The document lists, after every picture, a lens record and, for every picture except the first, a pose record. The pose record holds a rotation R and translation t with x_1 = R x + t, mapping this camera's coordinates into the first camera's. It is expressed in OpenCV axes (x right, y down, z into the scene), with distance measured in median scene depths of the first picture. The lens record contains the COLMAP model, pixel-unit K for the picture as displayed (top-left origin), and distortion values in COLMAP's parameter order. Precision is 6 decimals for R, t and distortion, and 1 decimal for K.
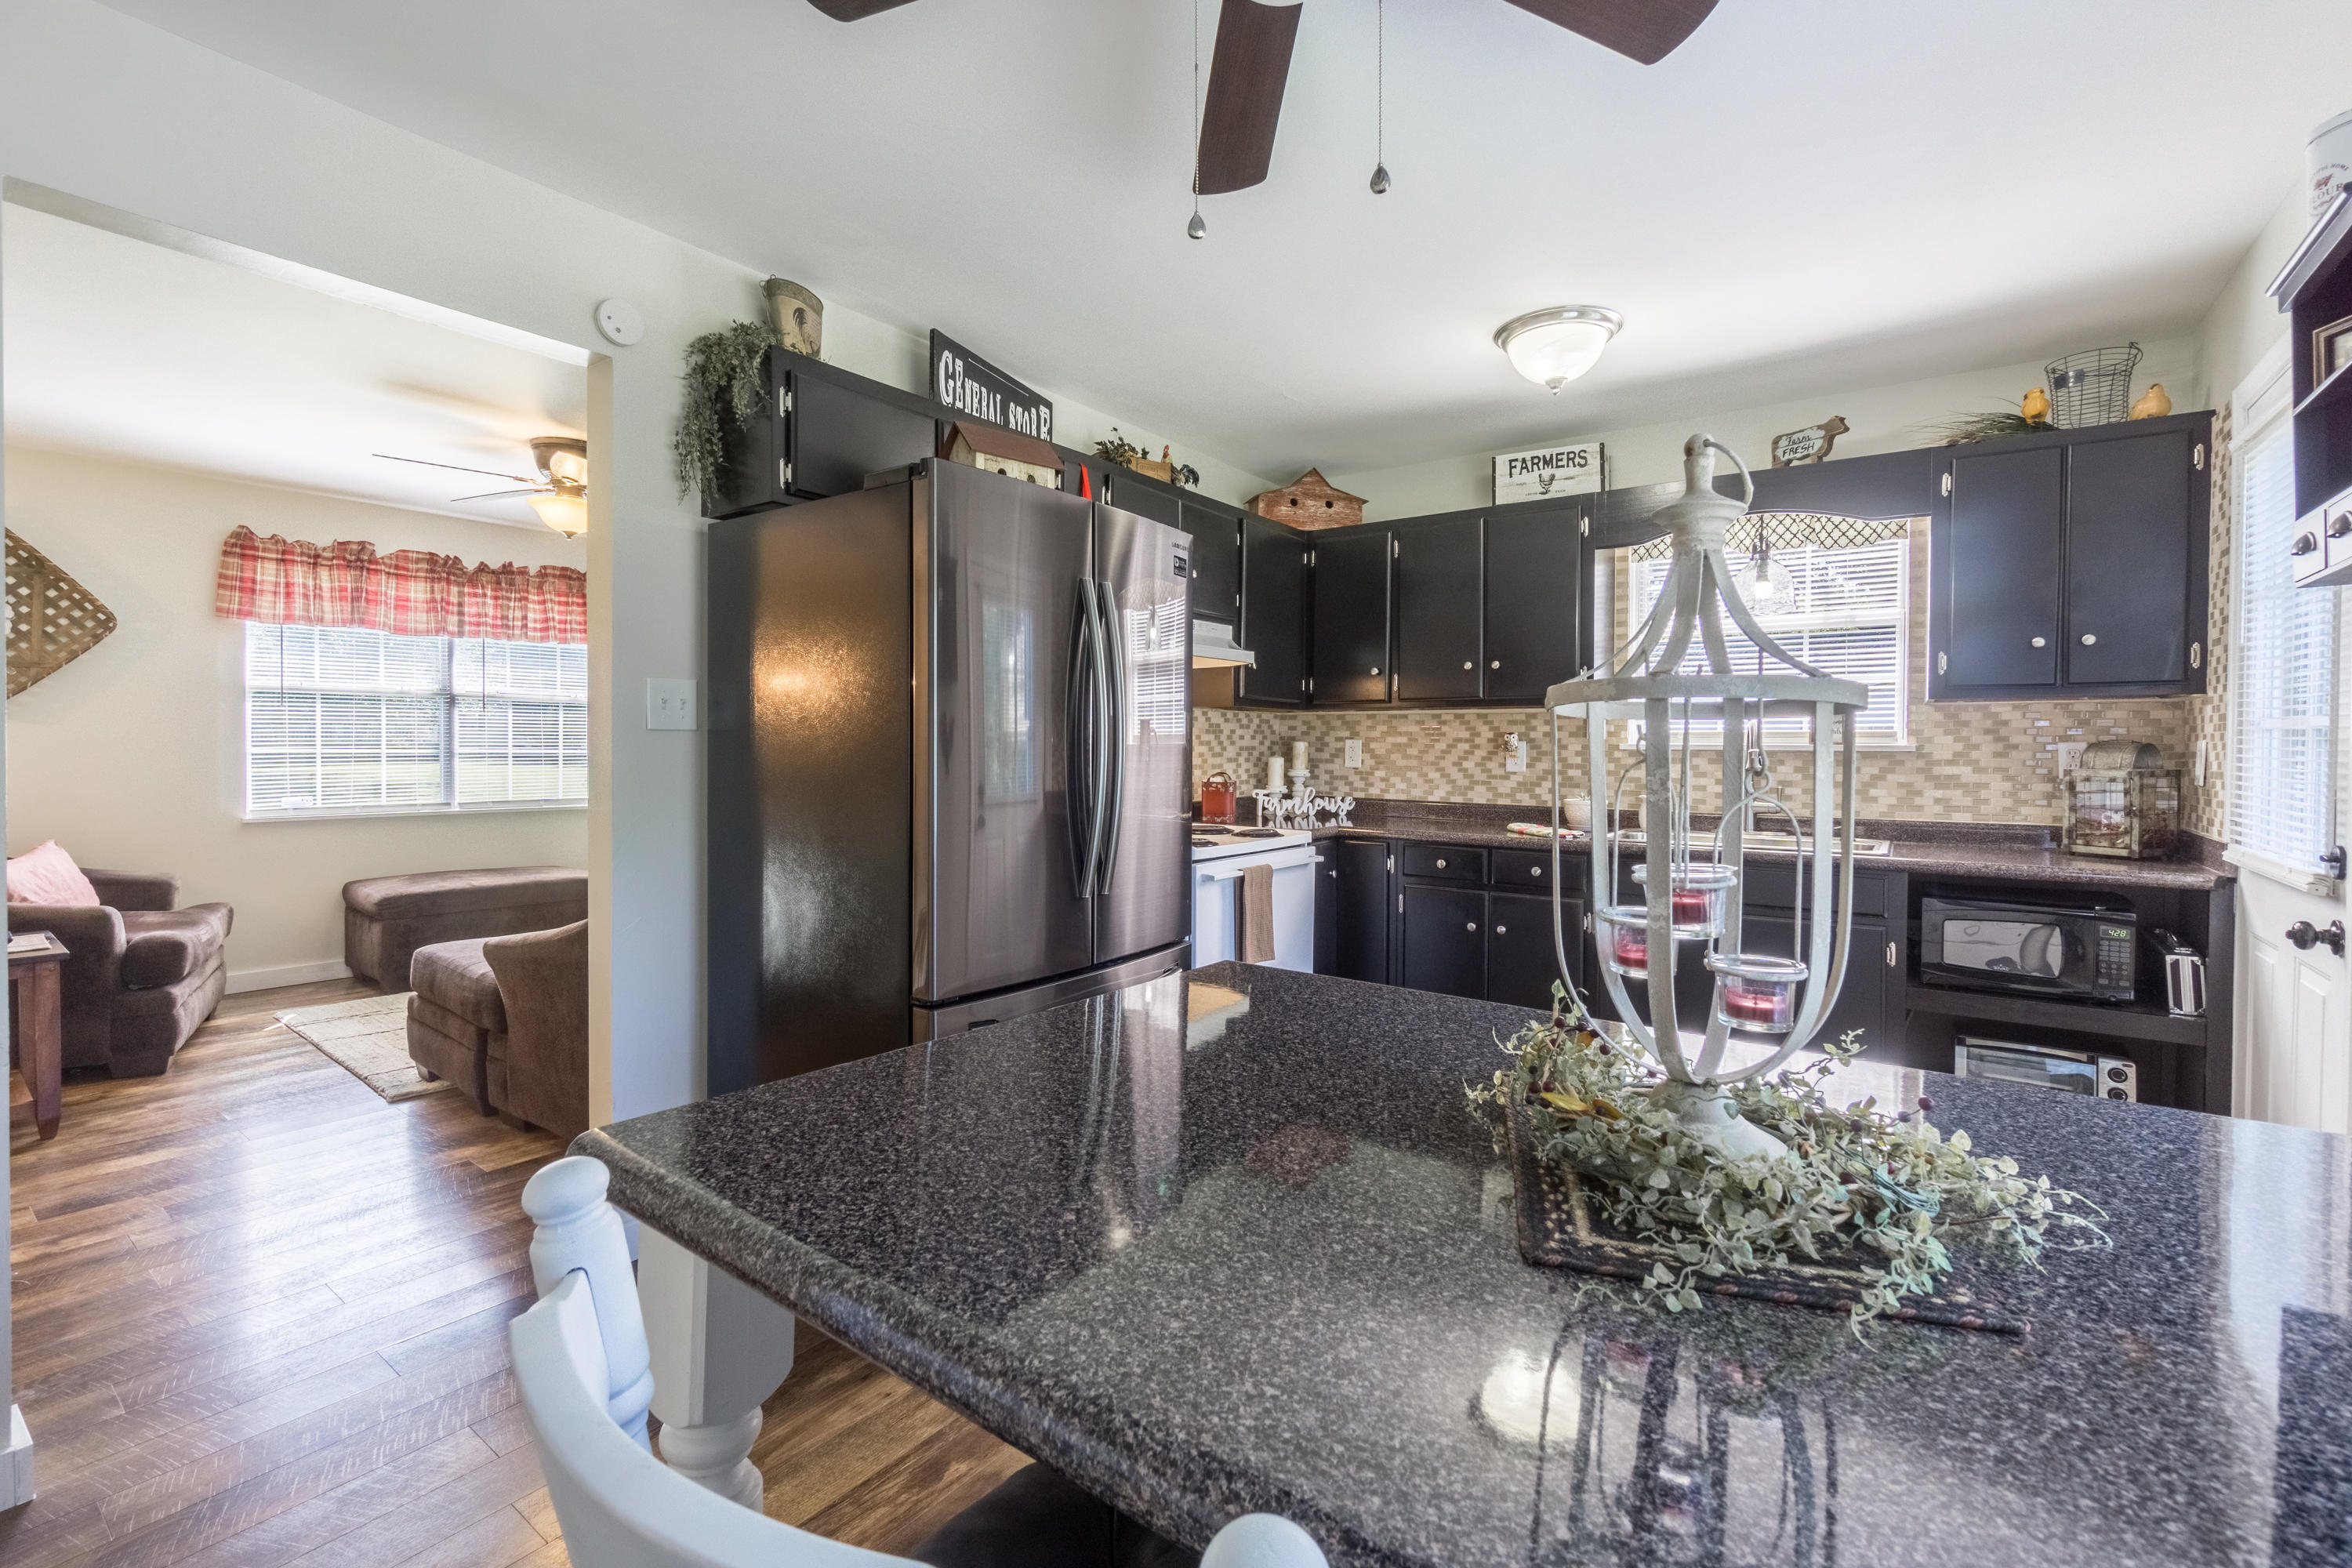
lens RADIAL K [[1010.8, 0, 1166.2], [0, 1010.8, 765.8], [0, 0, 1]] dist [0.015297, 0.000363]
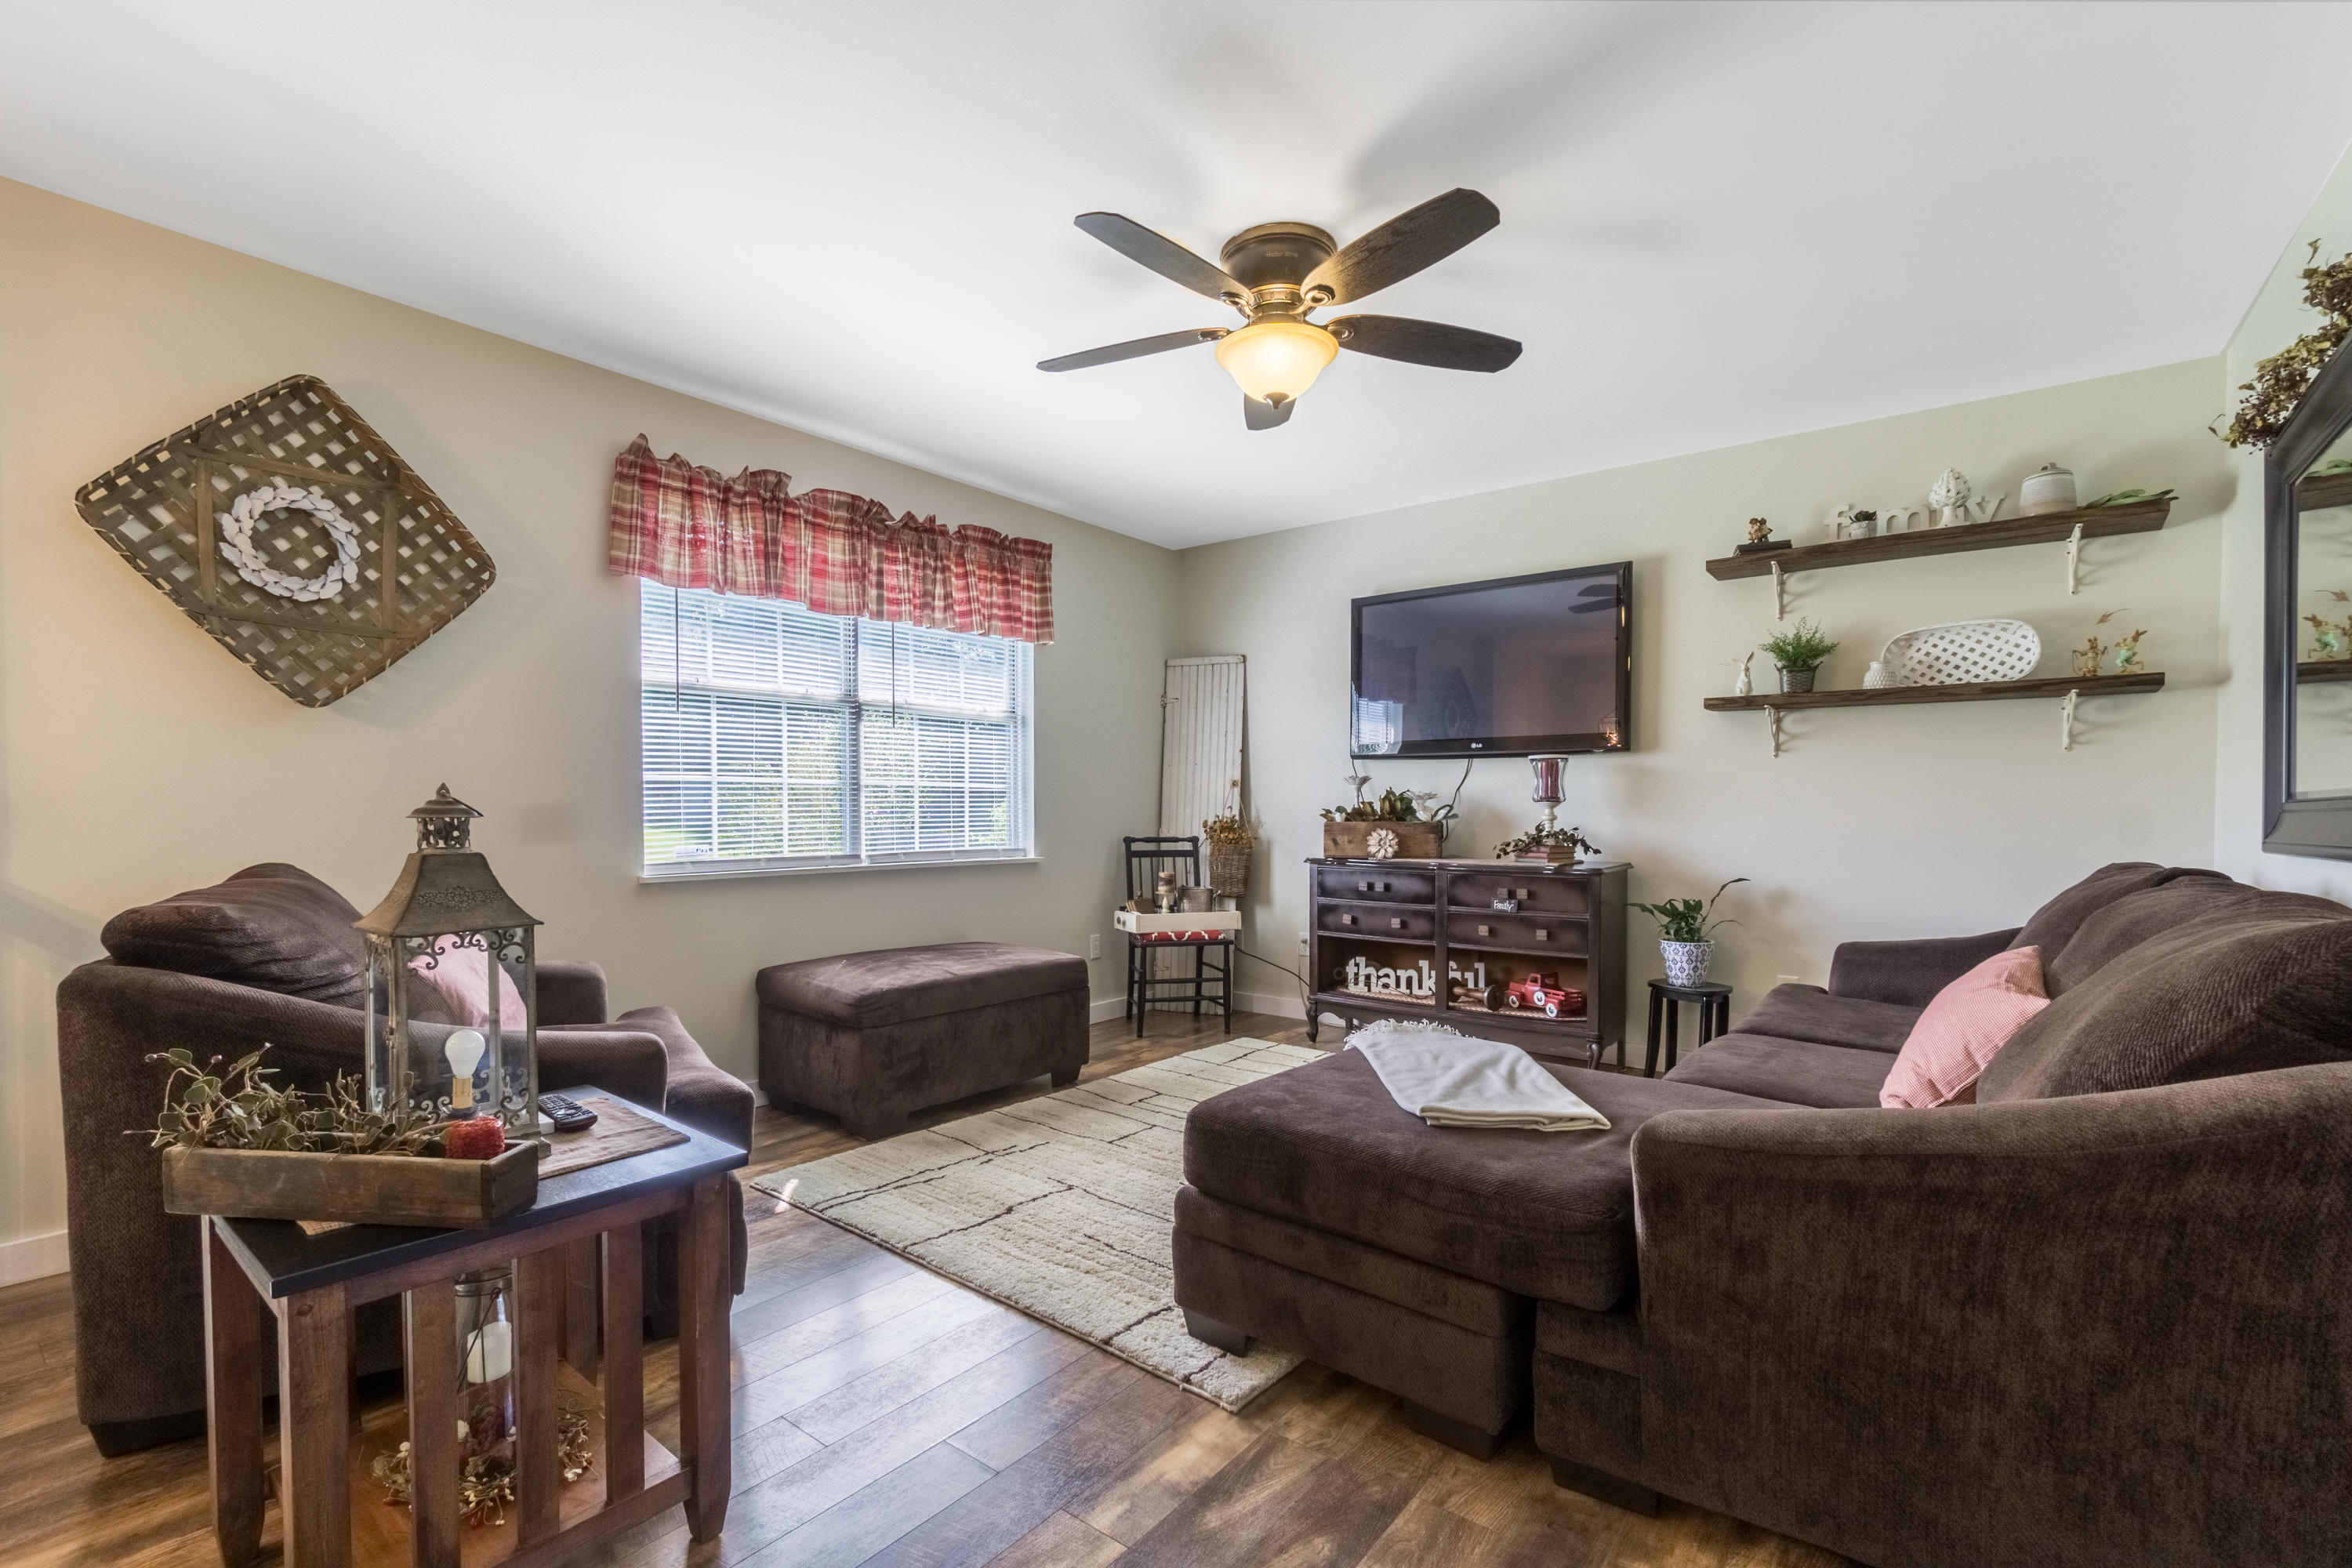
lens RADIAL K [[1020.7, 0, 1200.6], [0, 1020.7, 843.7], [0, 0, 1]] dist [-0.000448, 0.000098]
pose [[0.999915, 0.001163, -0.013002, -0.507837], [-0.000881, 0.999764, 0.021685, 0.014677], [0.013024, -0.021672, 0.999680, 0.322964]]
